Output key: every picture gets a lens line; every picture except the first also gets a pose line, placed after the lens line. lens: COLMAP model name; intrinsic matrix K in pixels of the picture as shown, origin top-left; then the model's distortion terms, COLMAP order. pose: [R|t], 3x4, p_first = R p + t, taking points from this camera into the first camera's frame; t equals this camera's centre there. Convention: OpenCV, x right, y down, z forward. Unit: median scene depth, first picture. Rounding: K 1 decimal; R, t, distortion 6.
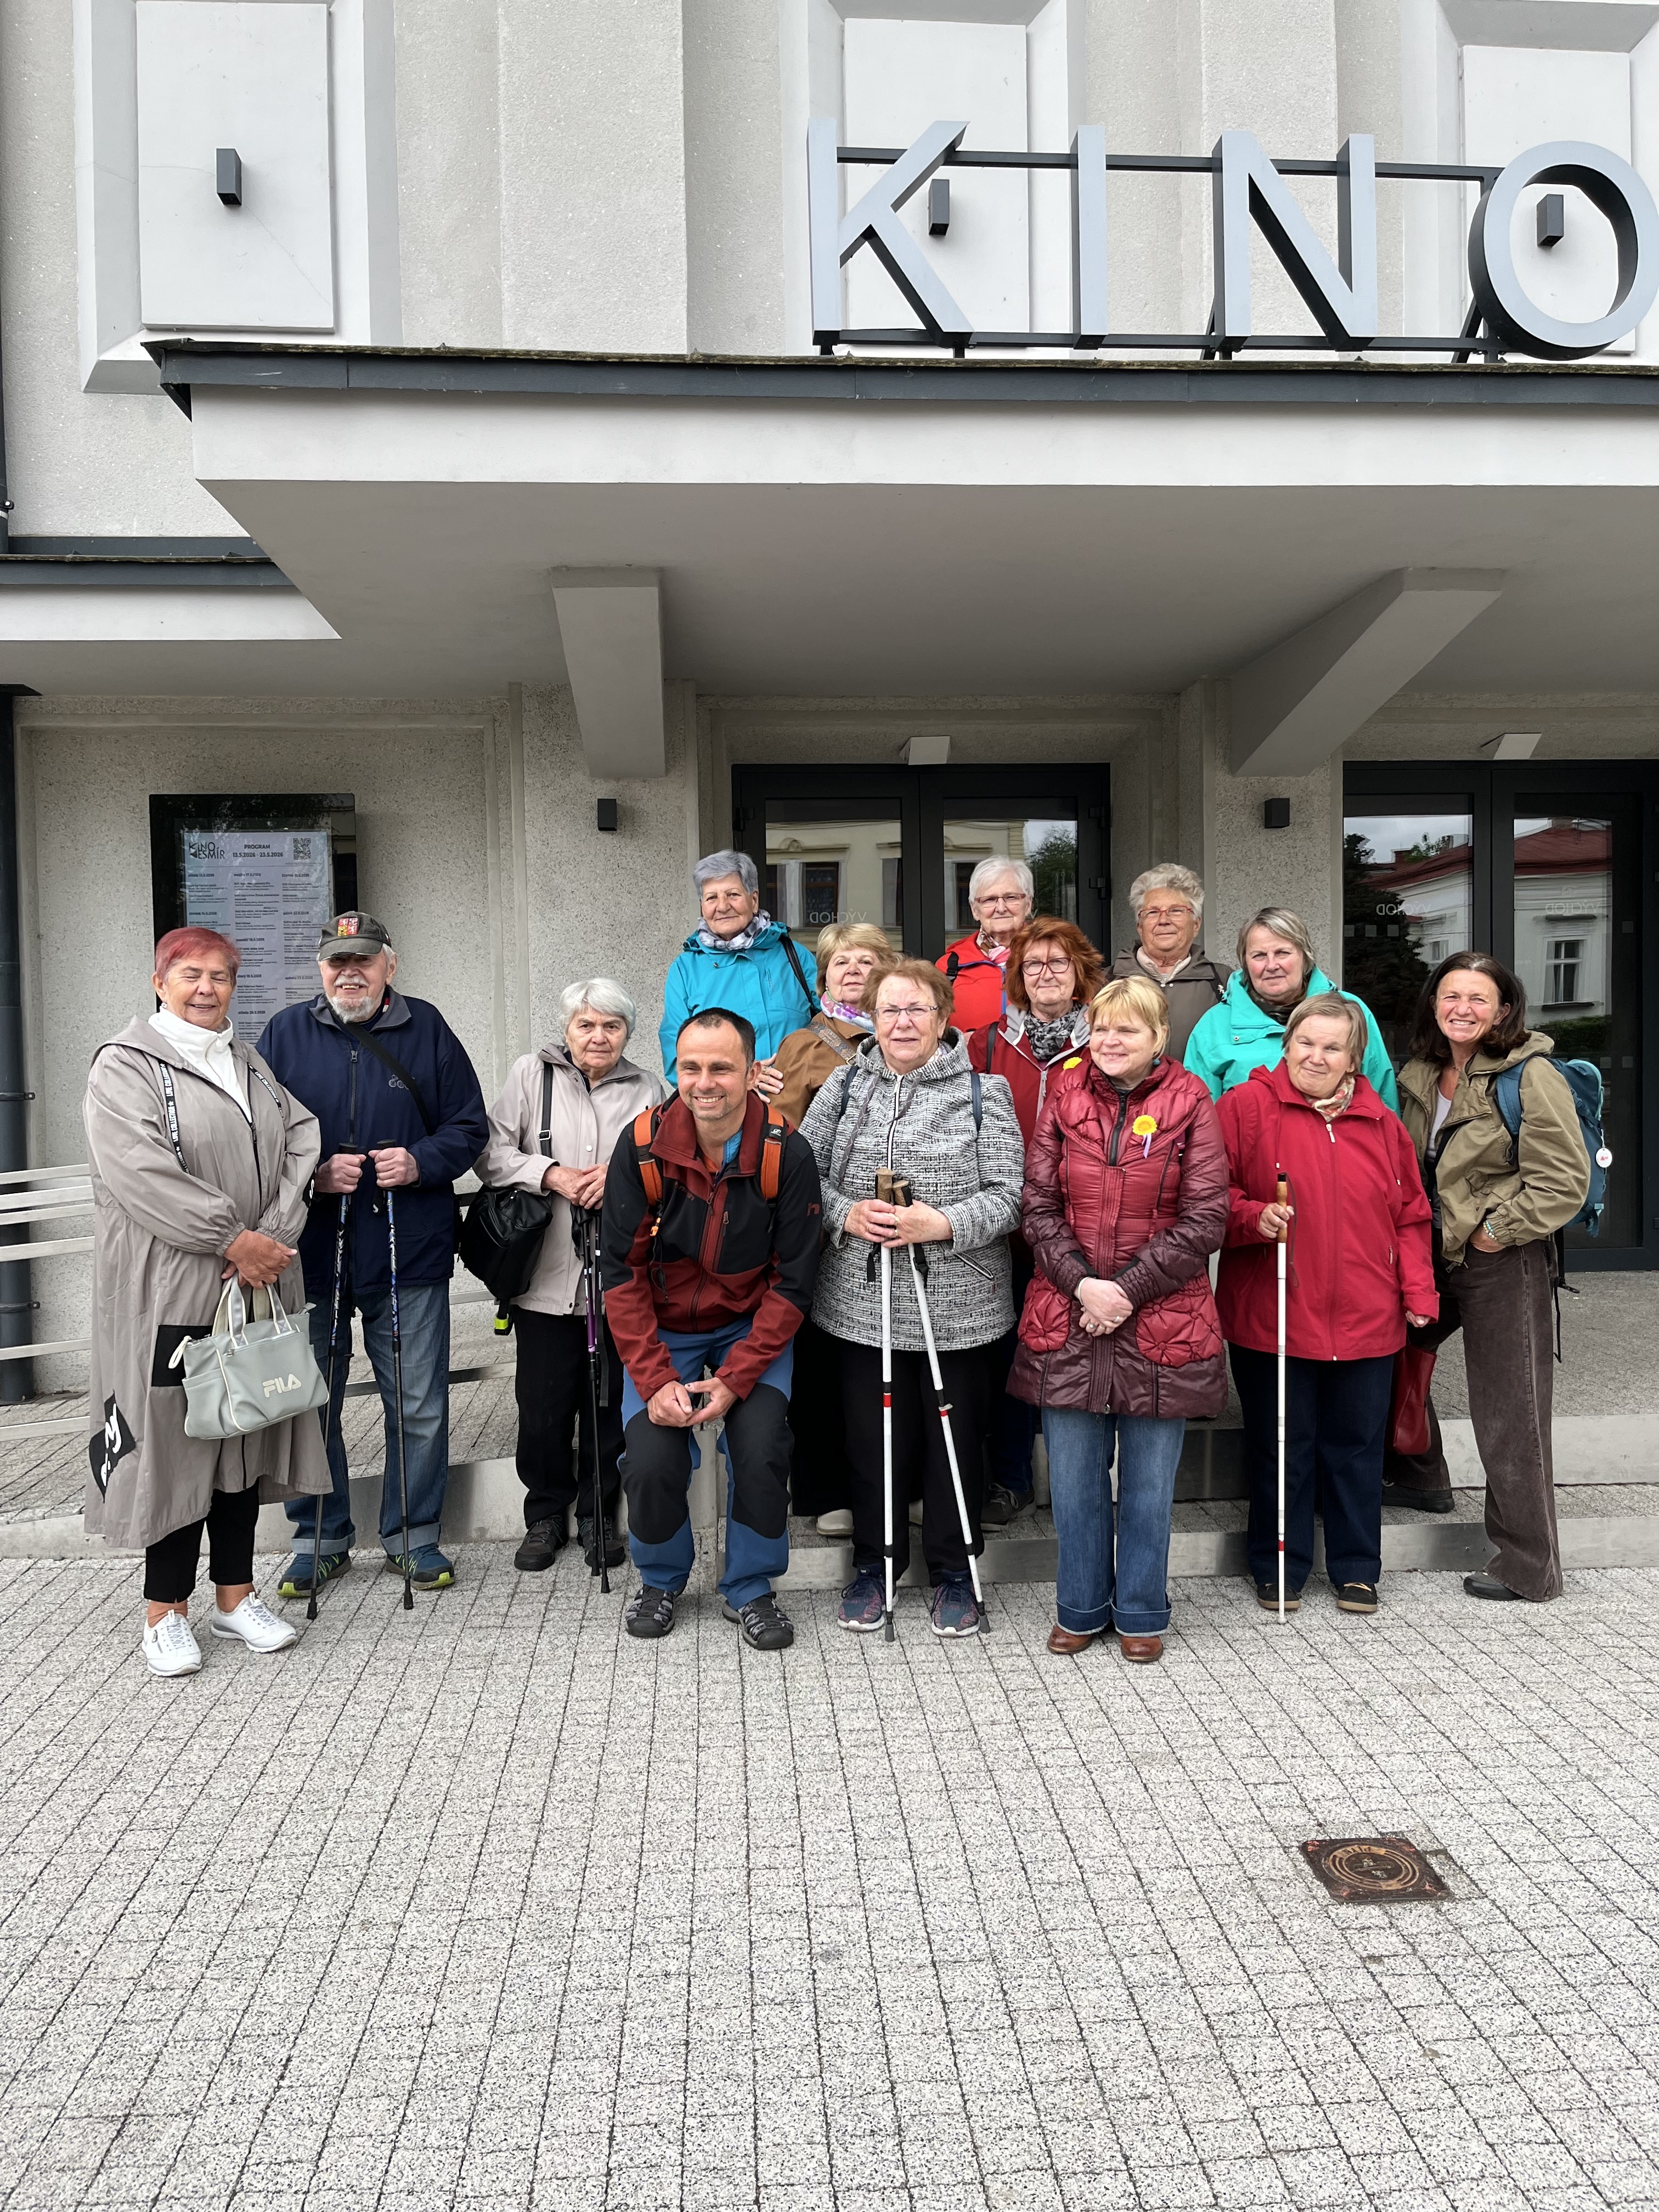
lens RADIAL K [[1661.8, 0, 829.2], [0, 1661.8, 1102.0], [0, 0, 1]] dist [0.044528, -0.000169]
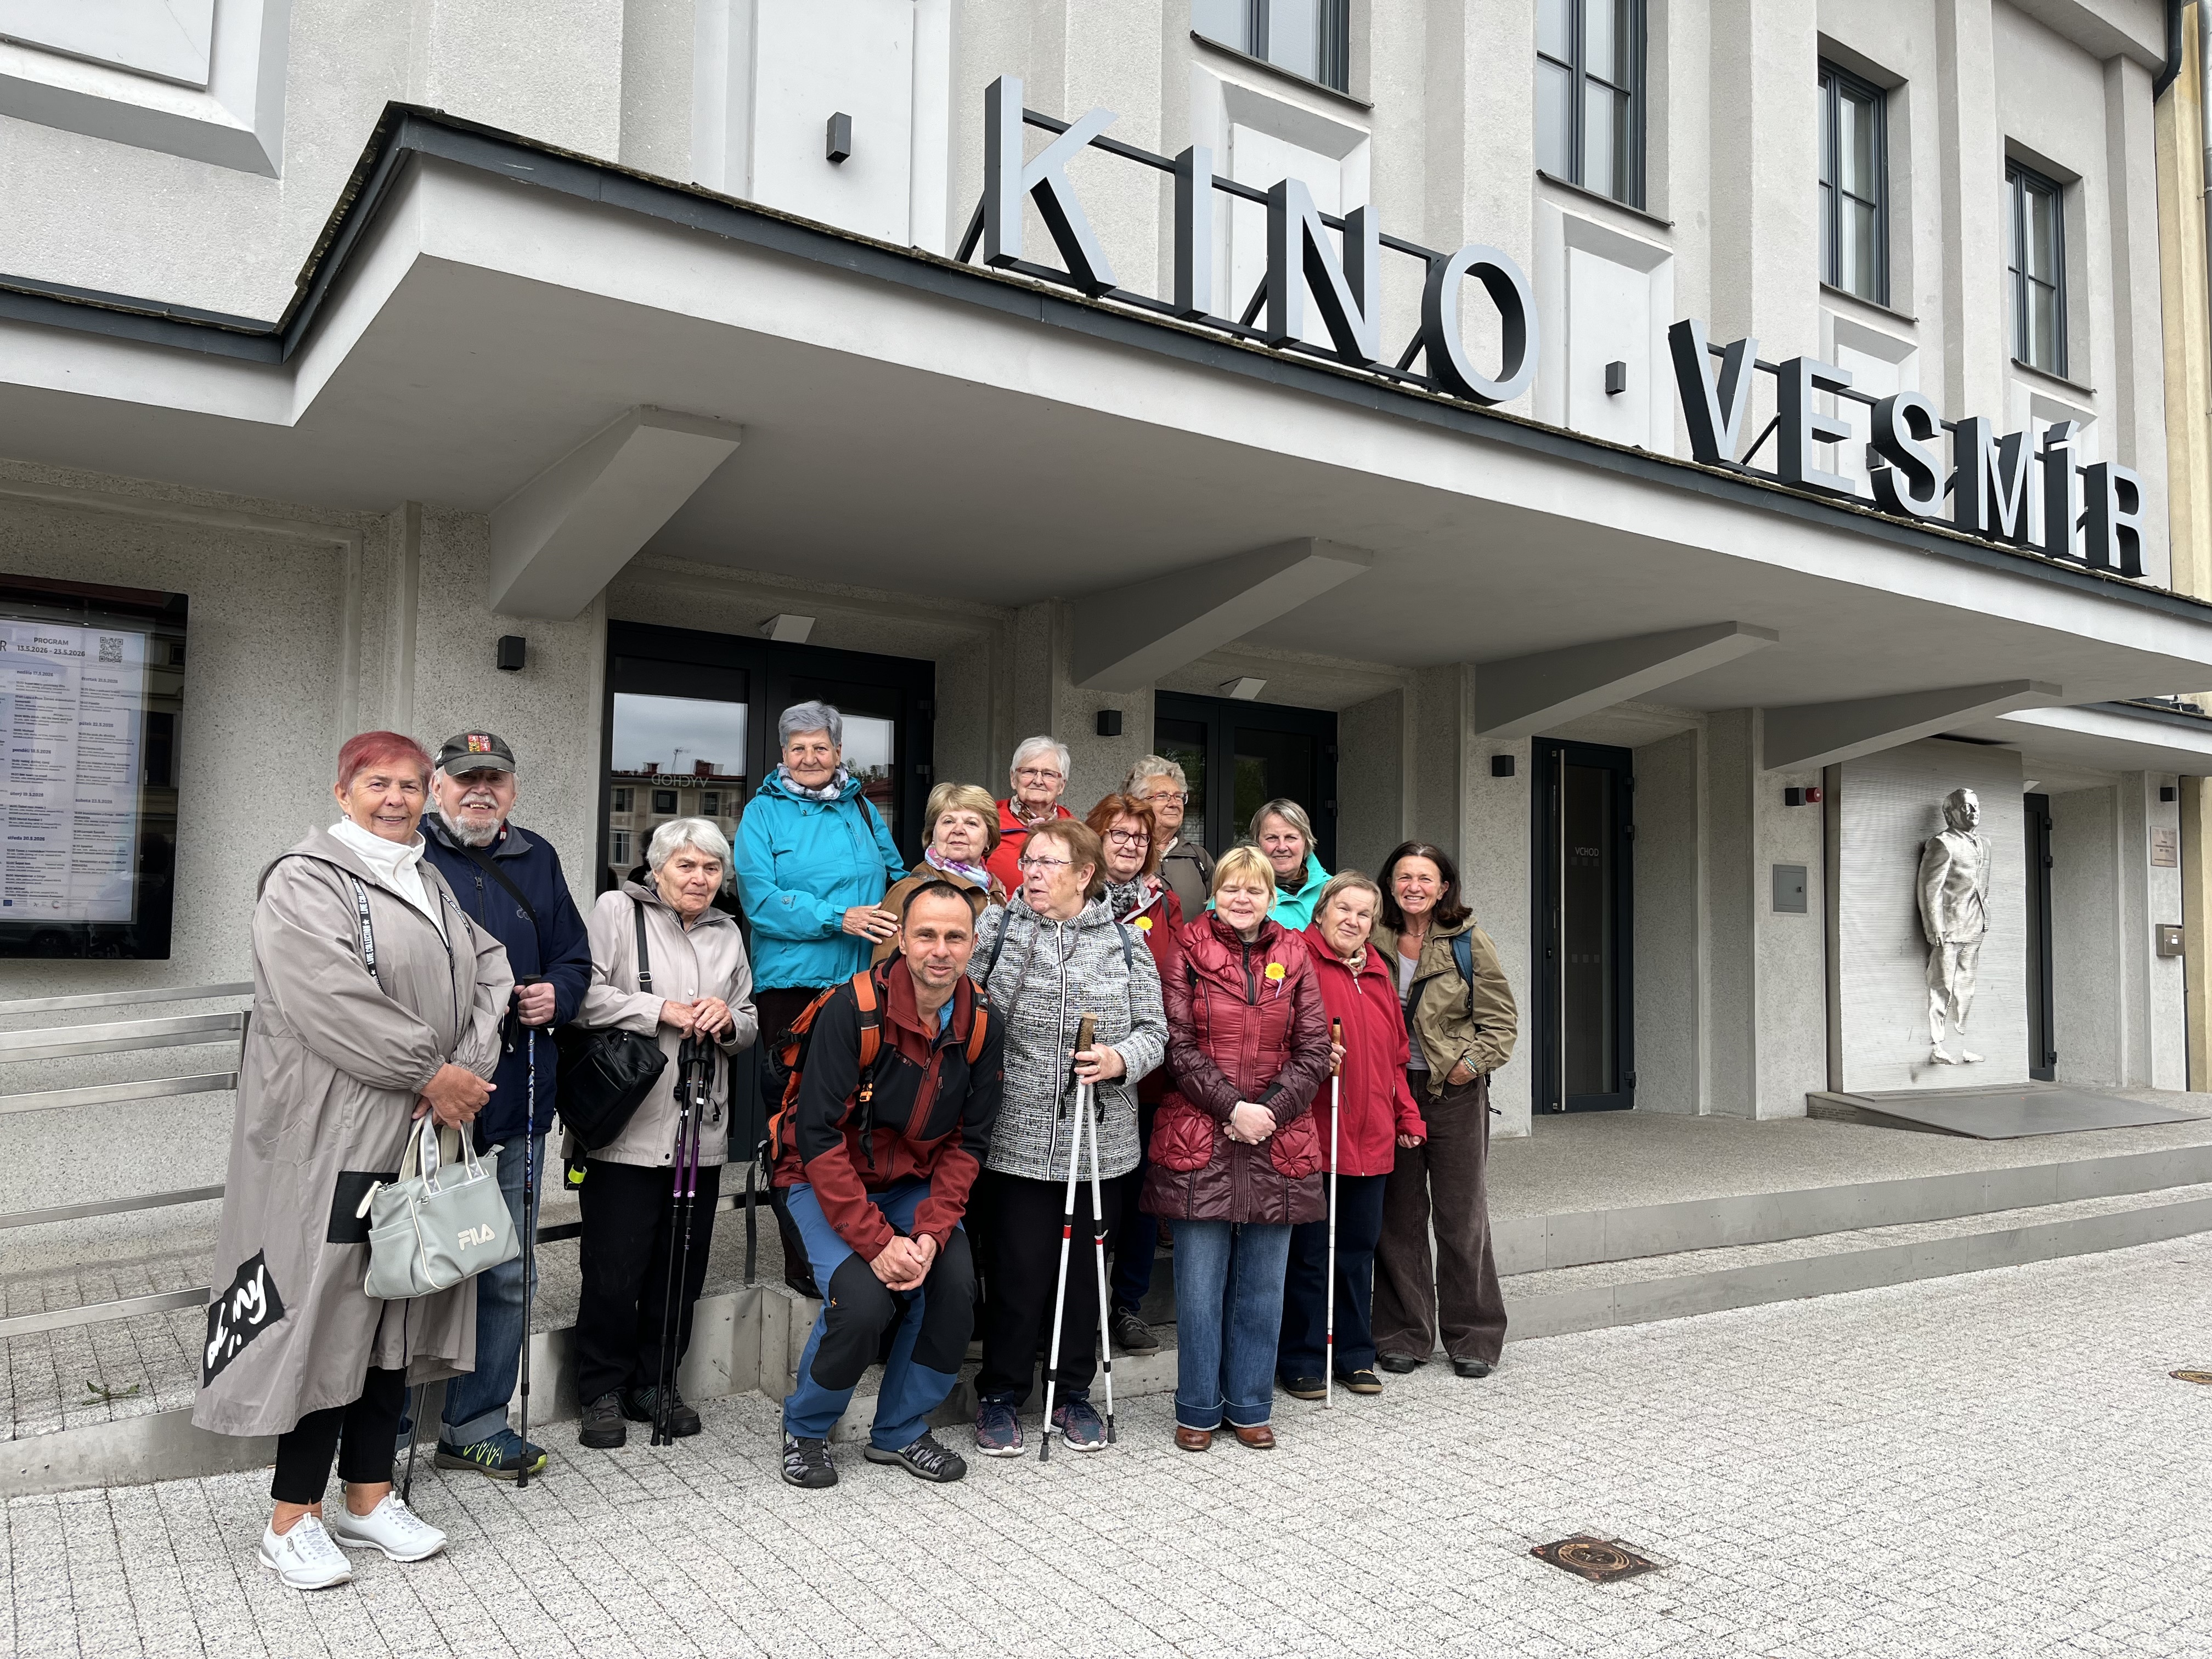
lens RADIAL K [[1661.8, 0, 1105.6], [0, 1661.8, 833.3], [0, 0, 1]] dist [0.044528, -0.000169]
pose [[0.873376, 0.065030, 0.482686, -0.465271], [-0.013726, 0.993939, -0.109073, 0.044825], [-0.486854, 0.088637, 0.868975, 0.031691]]
